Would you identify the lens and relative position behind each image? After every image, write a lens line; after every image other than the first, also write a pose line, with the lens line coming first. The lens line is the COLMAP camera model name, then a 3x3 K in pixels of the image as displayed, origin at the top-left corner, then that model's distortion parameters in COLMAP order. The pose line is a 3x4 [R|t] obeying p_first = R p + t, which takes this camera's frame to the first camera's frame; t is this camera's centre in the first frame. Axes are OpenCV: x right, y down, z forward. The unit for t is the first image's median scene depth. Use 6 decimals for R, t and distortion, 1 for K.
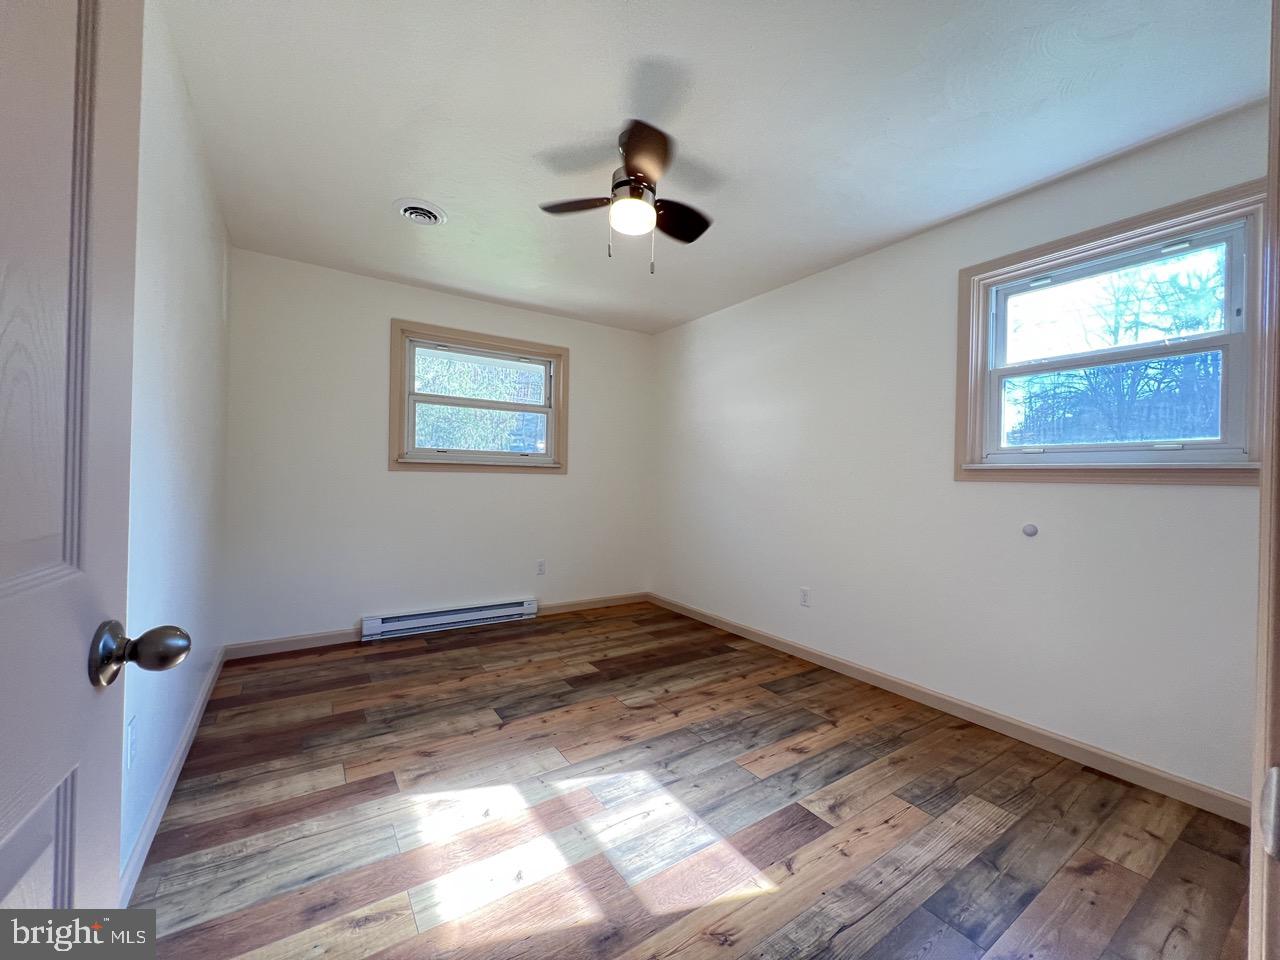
lens RADIAL K [[510.6, 0, 640.0], [0, 510.6, 480.0], [0, 0, 1]] dist [0.000577, 0.000023]
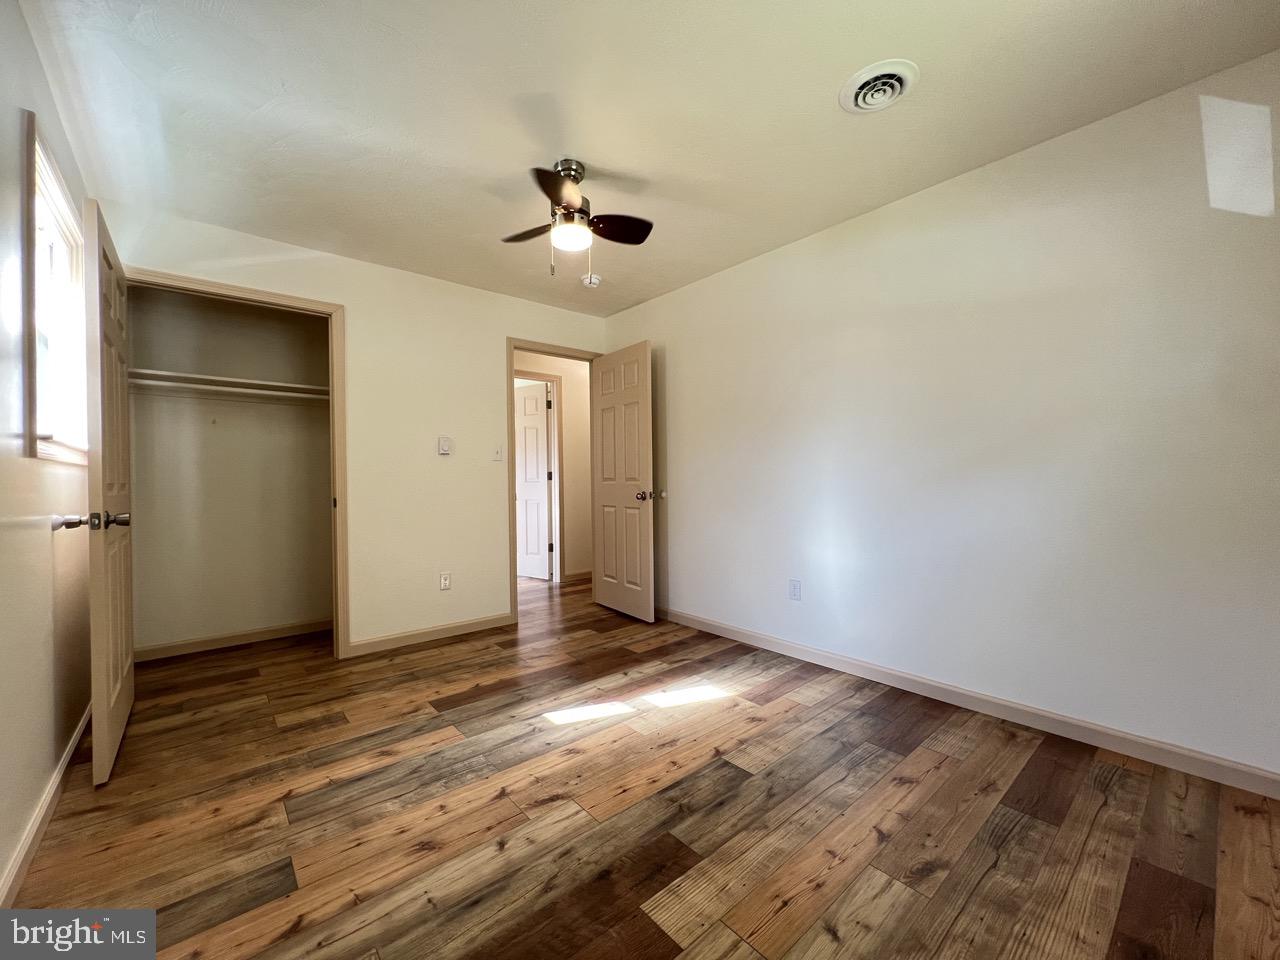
lens RADIAL K [[512.5, 0, 640.0], [0, 512.5, 480.0], [0, 0, 1]] dist [-0.000877, -0.000004]
pose [[-0.992187, -0.011329, -0.124241, -0.026932], [-0.012135, 0.999910, 0.005732, 0.016873], [0.124164, 0.007195, -0.992236, 1.841415]]
